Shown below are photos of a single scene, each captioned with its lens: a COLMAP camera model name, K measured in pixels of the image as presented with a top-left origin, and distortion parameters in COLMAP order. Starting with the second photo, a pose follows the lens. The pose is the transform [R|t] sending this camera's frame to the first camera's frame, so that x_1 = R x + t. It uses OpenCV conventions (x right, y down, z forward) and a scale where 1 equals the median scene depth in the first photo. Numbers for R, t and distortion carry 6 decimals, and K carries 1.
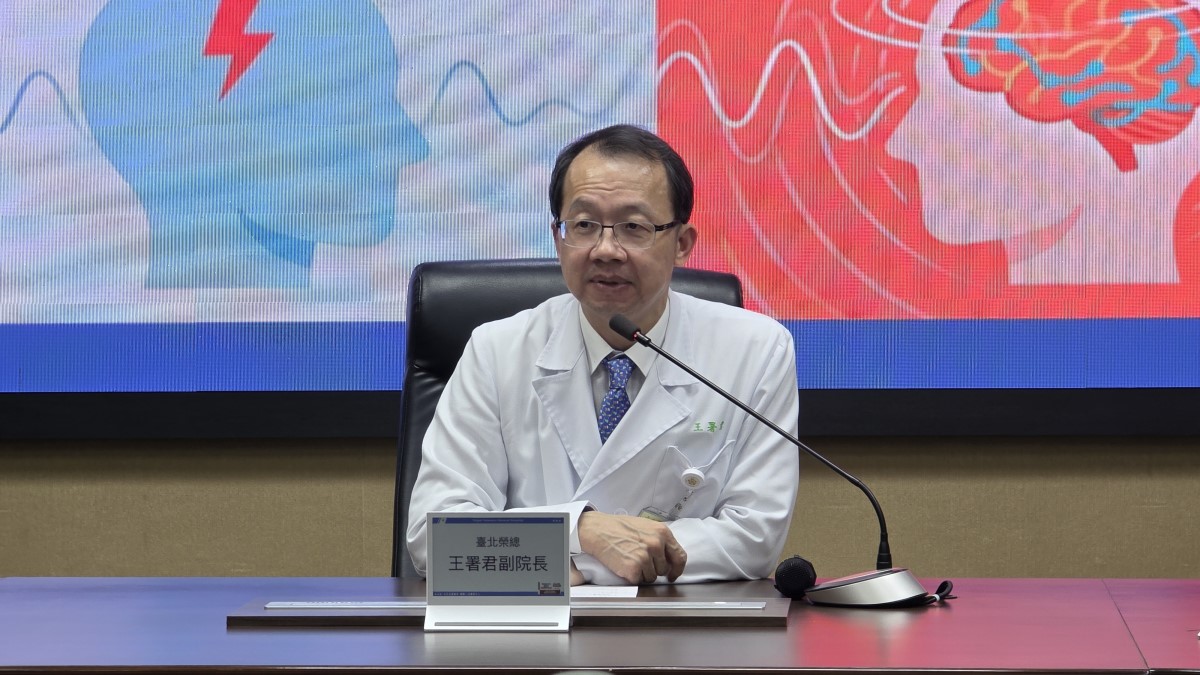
lens RADIAL K [[4695.6, 0, 600.2], [0, 4695.6, 337.6], [0, 0, 1]] dist [0.456346, 0.000000]
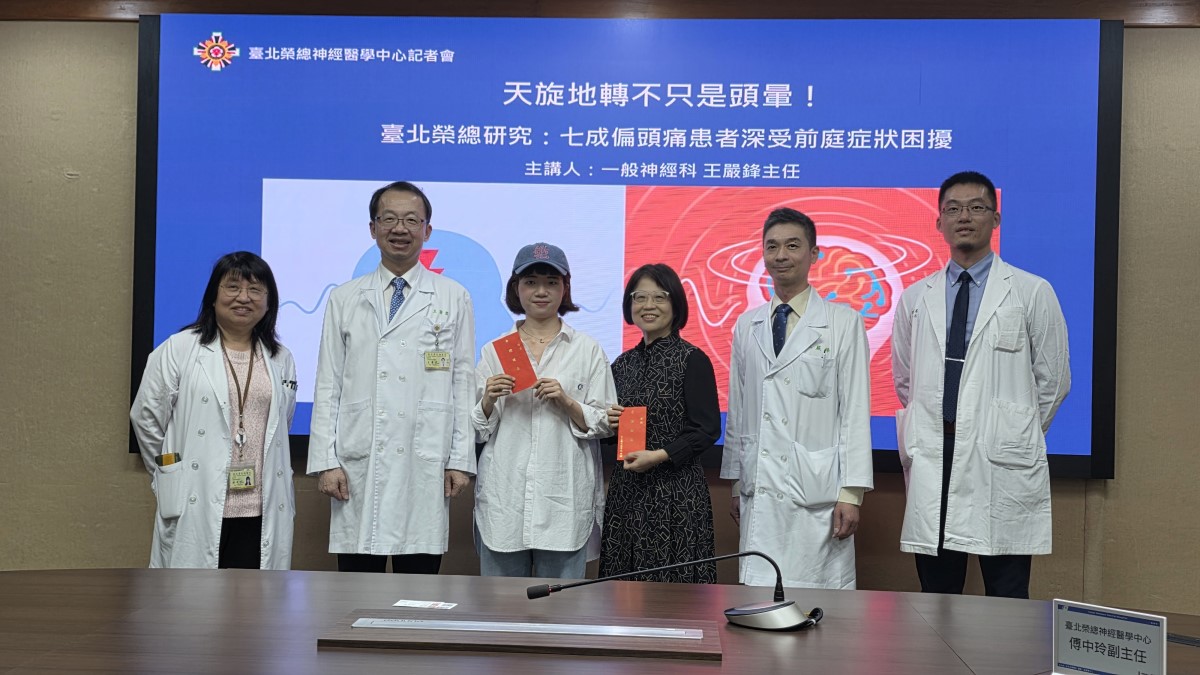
lens RADIAL K [[1312.1, 0, 600.2], [0, 1312.1, 336.9], [0, 0, 1]] dist [0.003784, 0.000000]
pose [[0.999619, 0.027376, 0.003520, 0.000262], [-0.027197, 0.998686, -0.043430, -0.010637], [-0.004704, 0.043318, 0.999050, 0.418165]]
